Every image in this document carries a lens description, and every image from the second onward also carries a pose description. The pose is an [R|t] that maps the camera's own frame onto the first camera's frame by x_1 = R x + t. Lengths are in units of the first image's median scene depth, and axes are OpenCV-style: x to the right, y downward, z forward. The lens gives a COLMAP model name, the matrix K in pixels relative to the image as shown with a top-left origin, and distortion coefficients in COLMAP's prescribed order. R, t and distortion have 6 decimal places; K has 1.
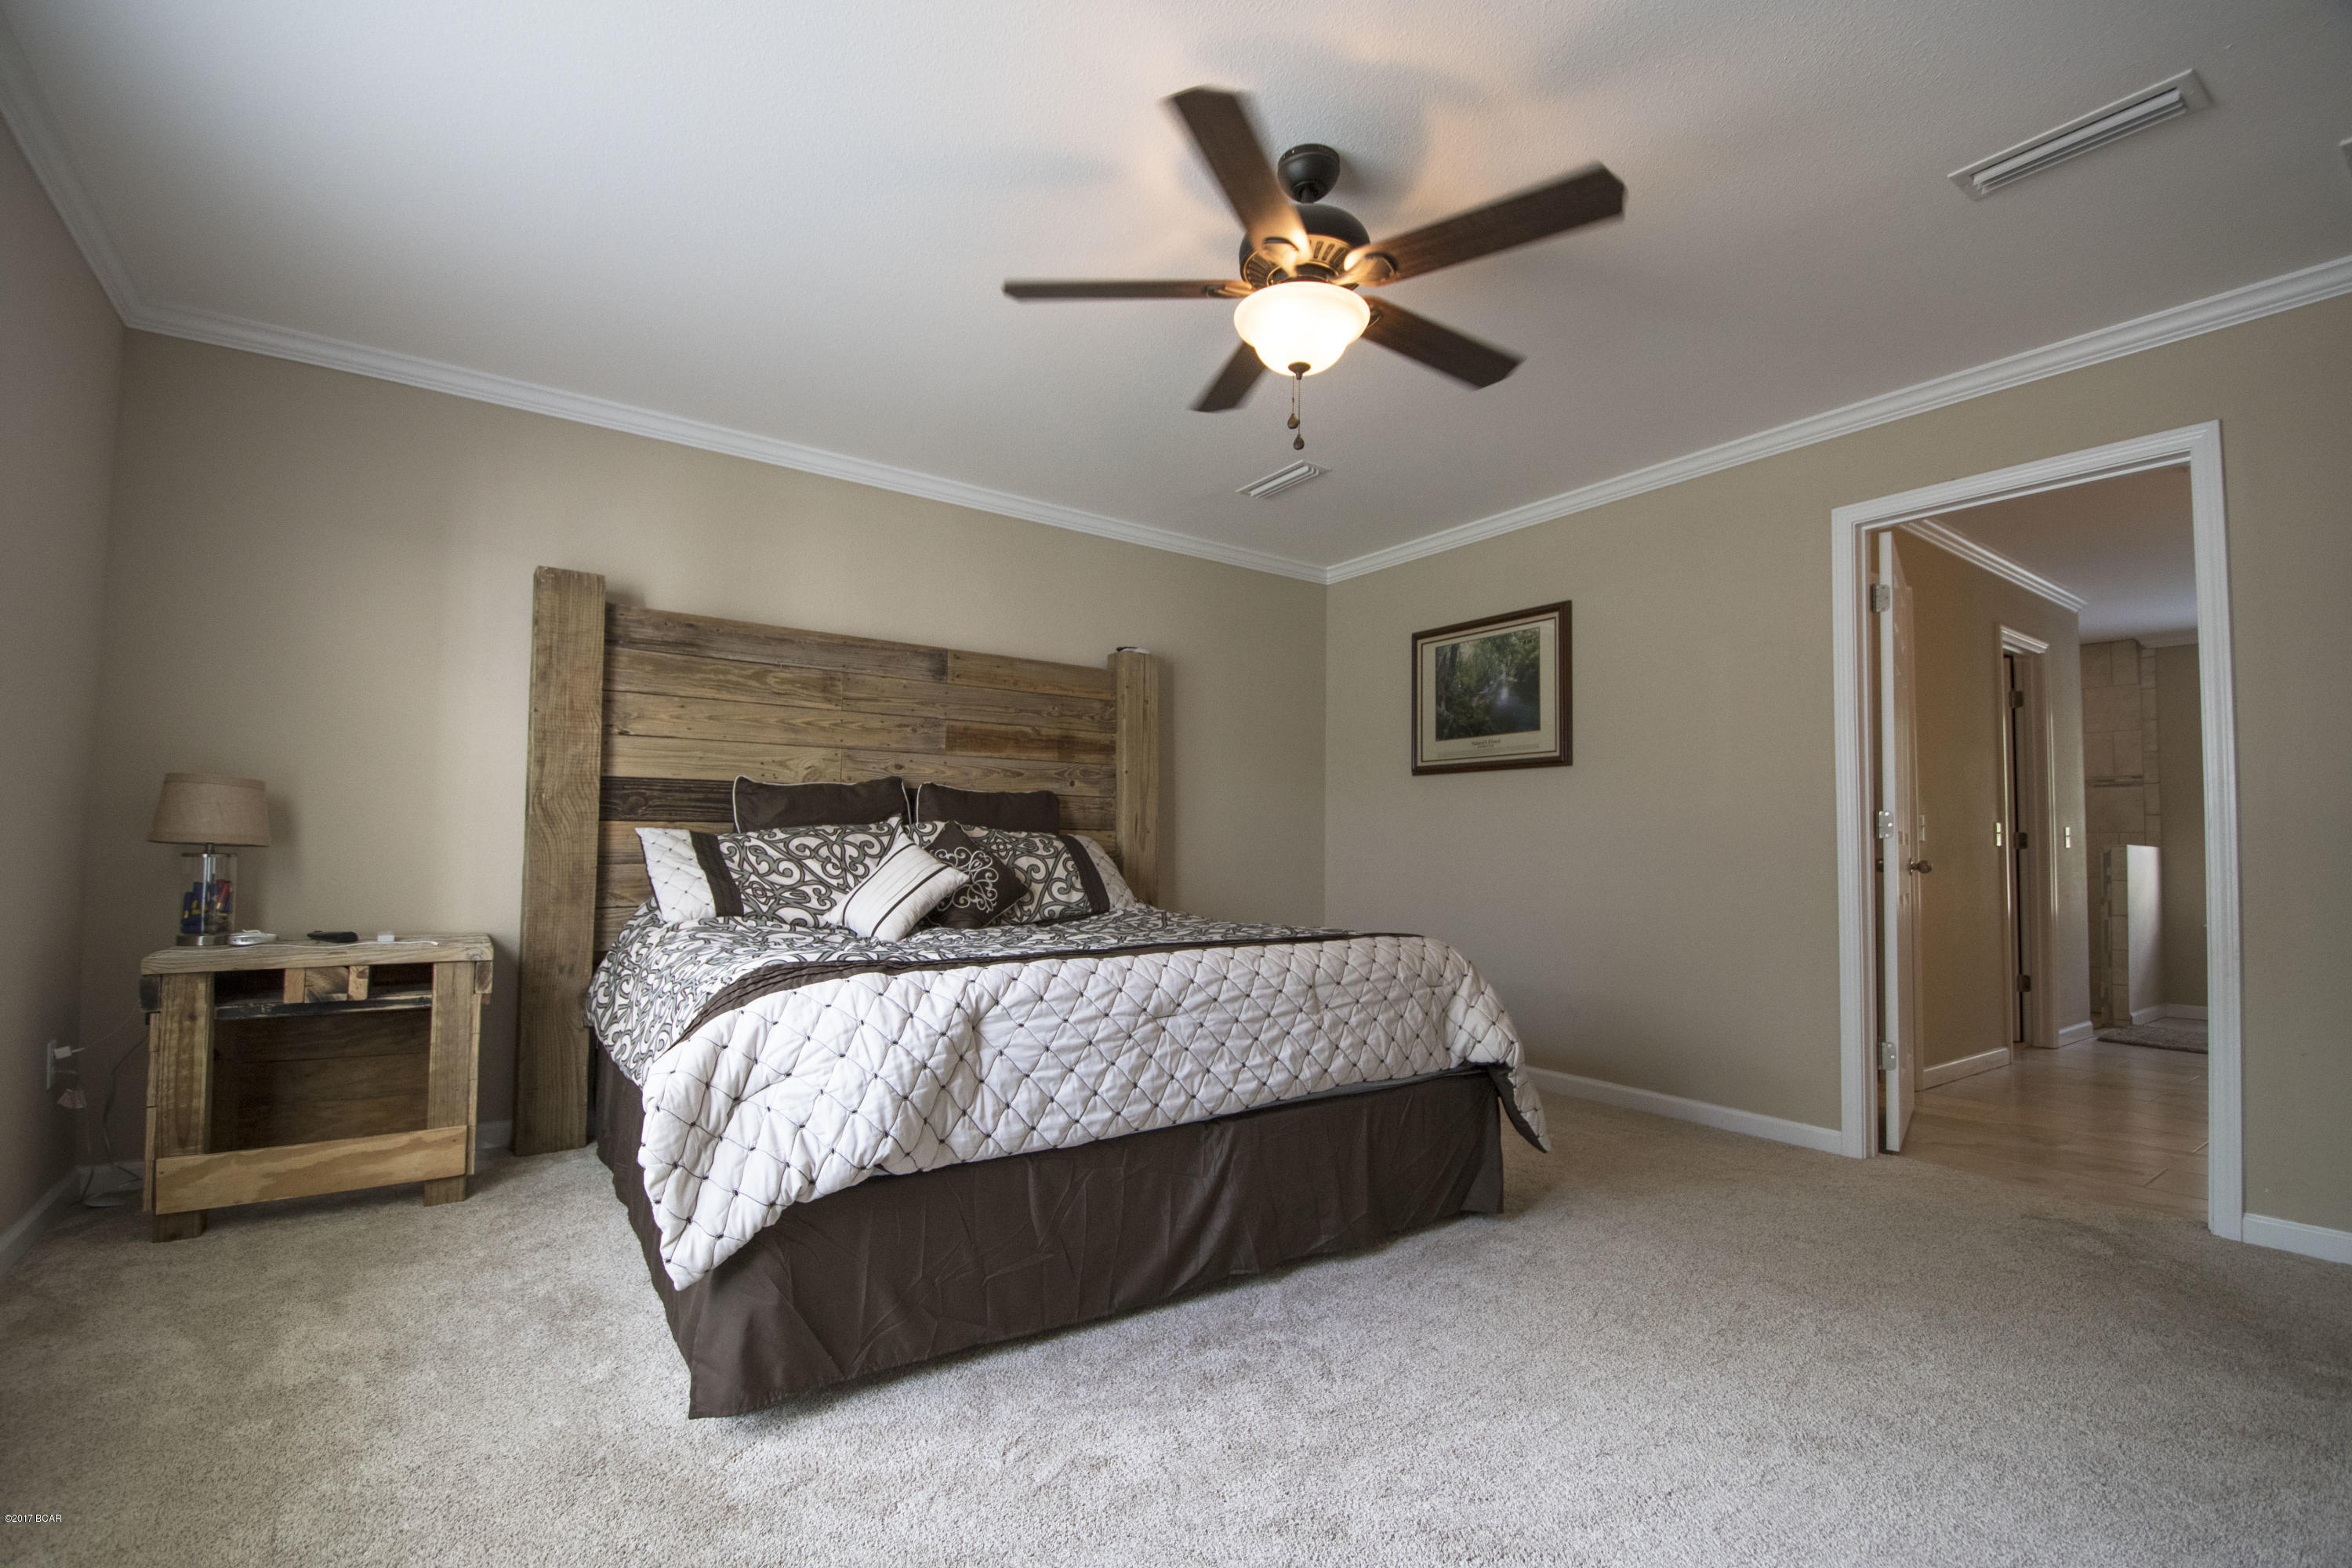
lens RADIAL K [[1032.6, 0, 1136.5], [0, 1032.6, 802.8], [0, 0, 1]] dist [0.014462, -0.022732]
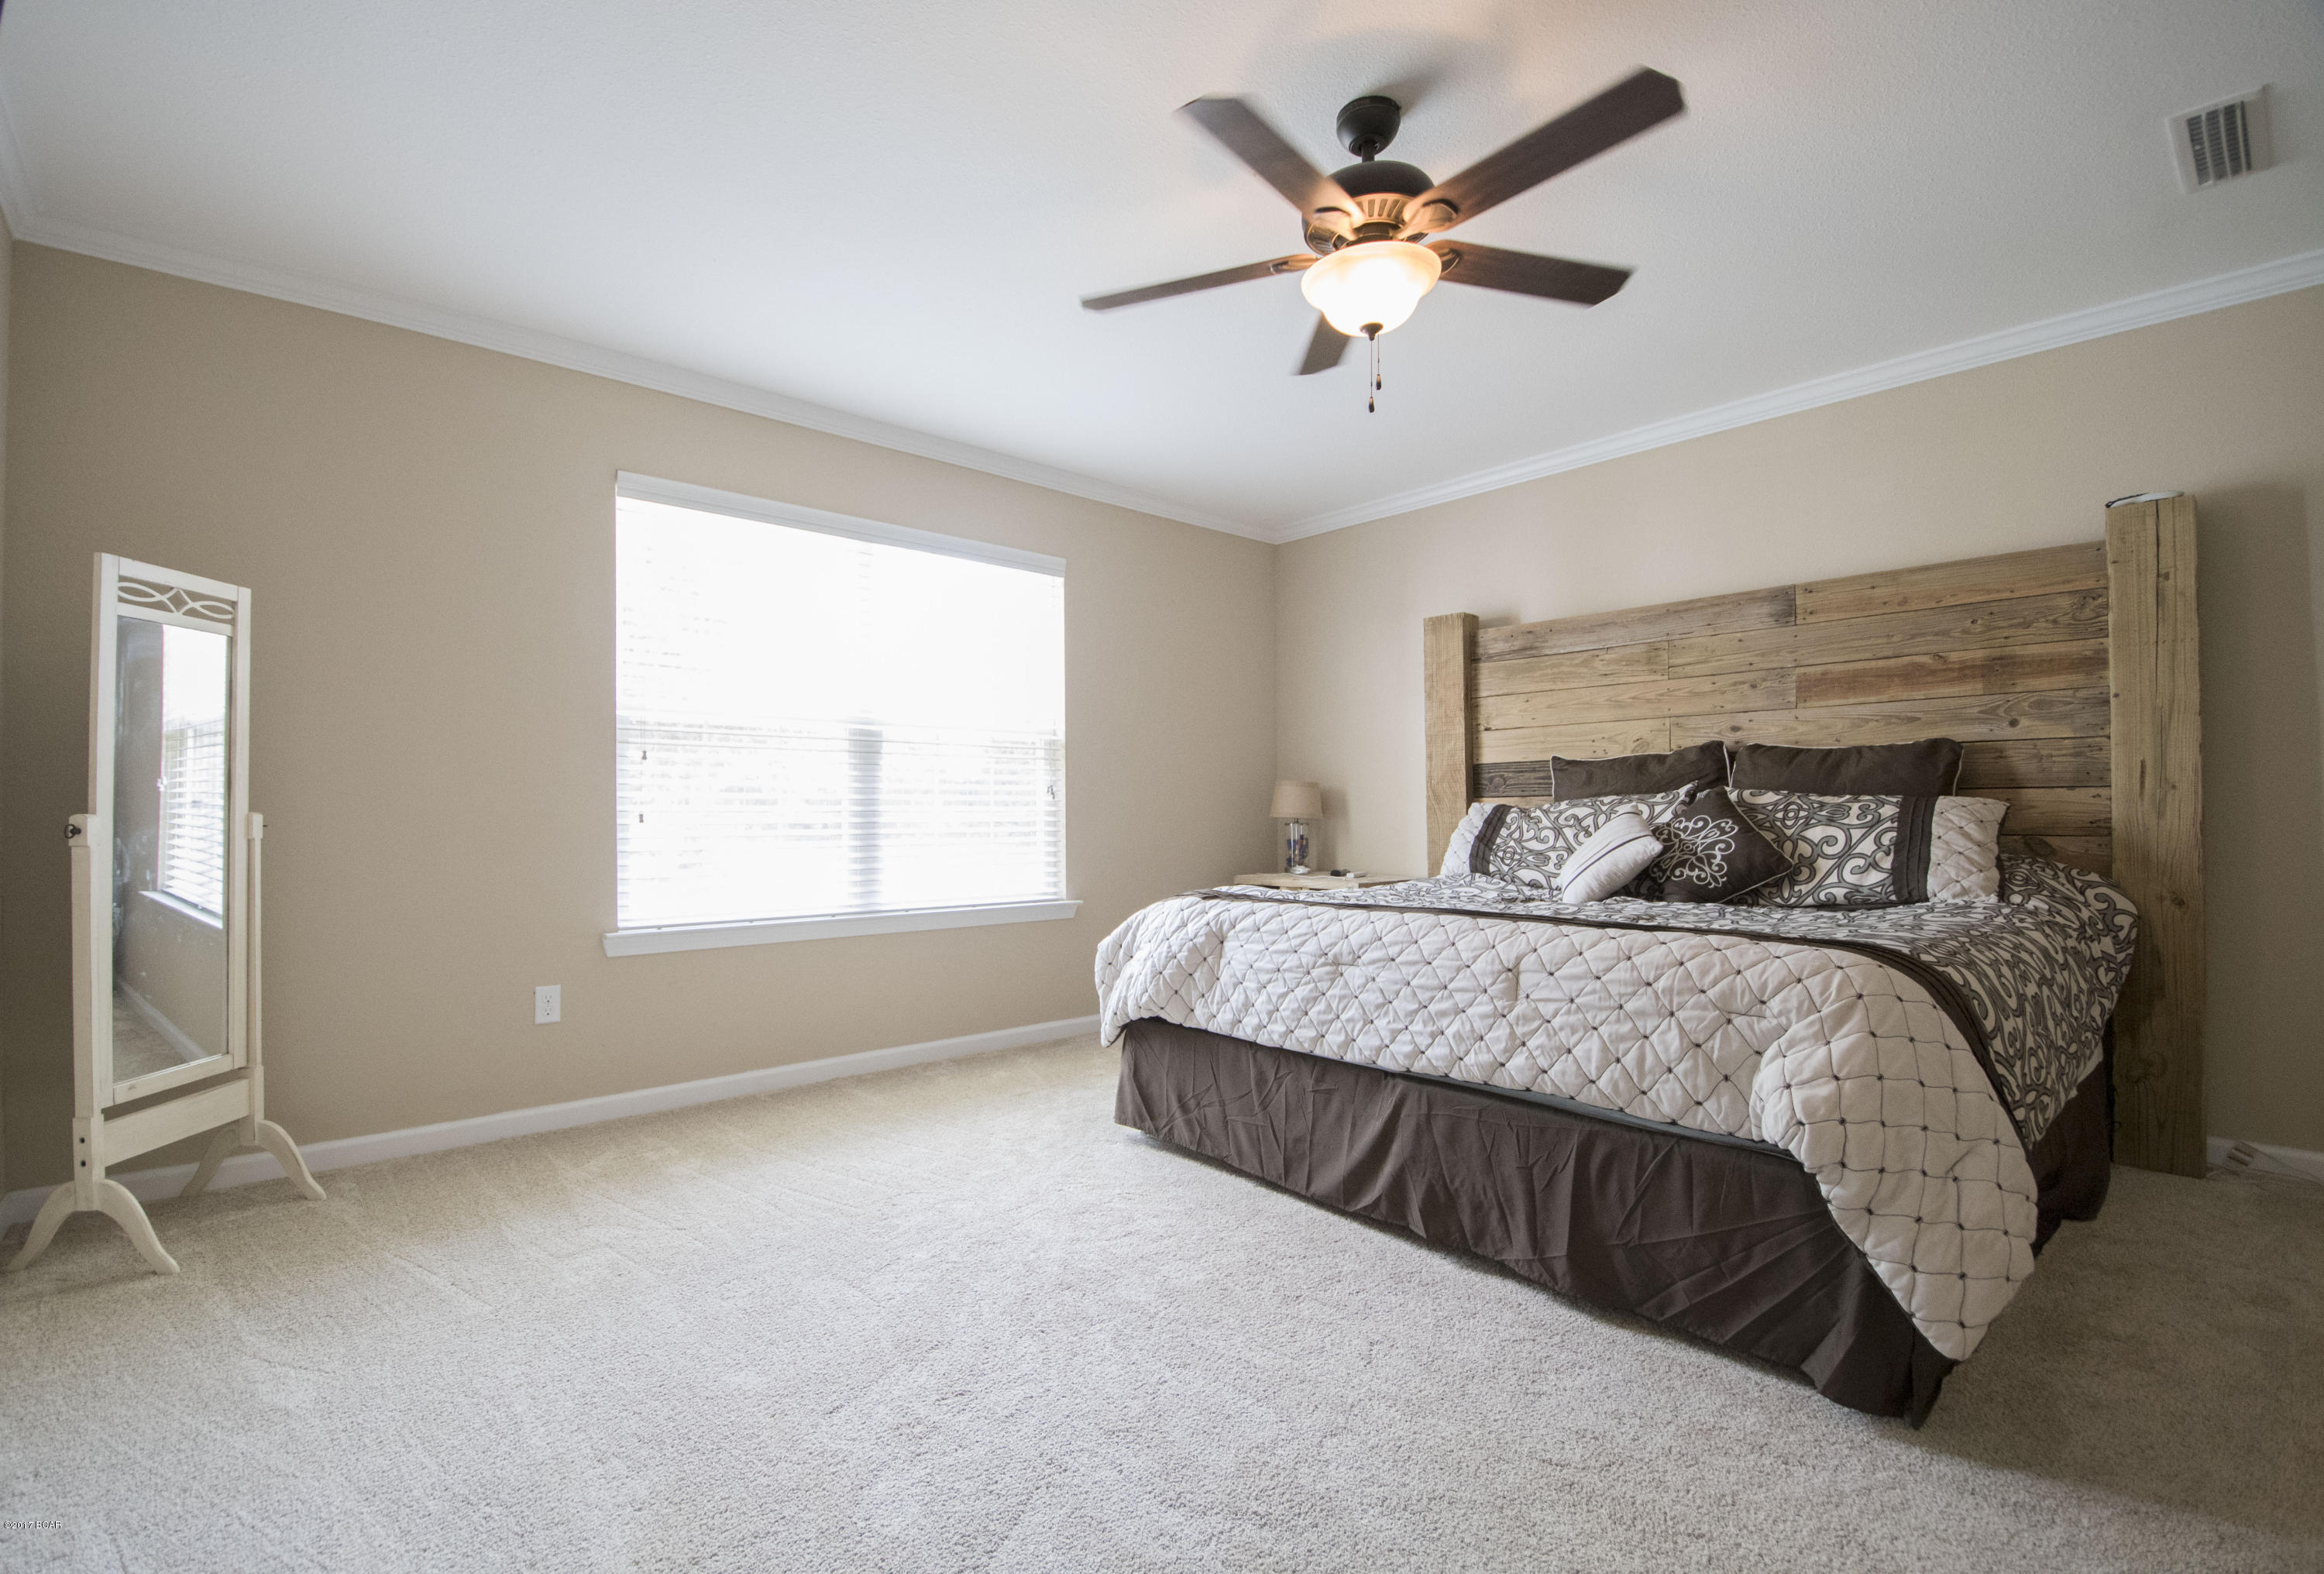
lens RADIAL K [[1027.2, 0, 1129.5], [0, 1027.2, 800.7], [0, 0, 1]] dist [0.000557, -0.000101]
pose [[0.108307, -0.024393, -0.993818, 0.706783], [0.046540, 0.998727, -0.019441, 0.024918], [0.993028, -0.044146, 0.109304, 0.411112]]
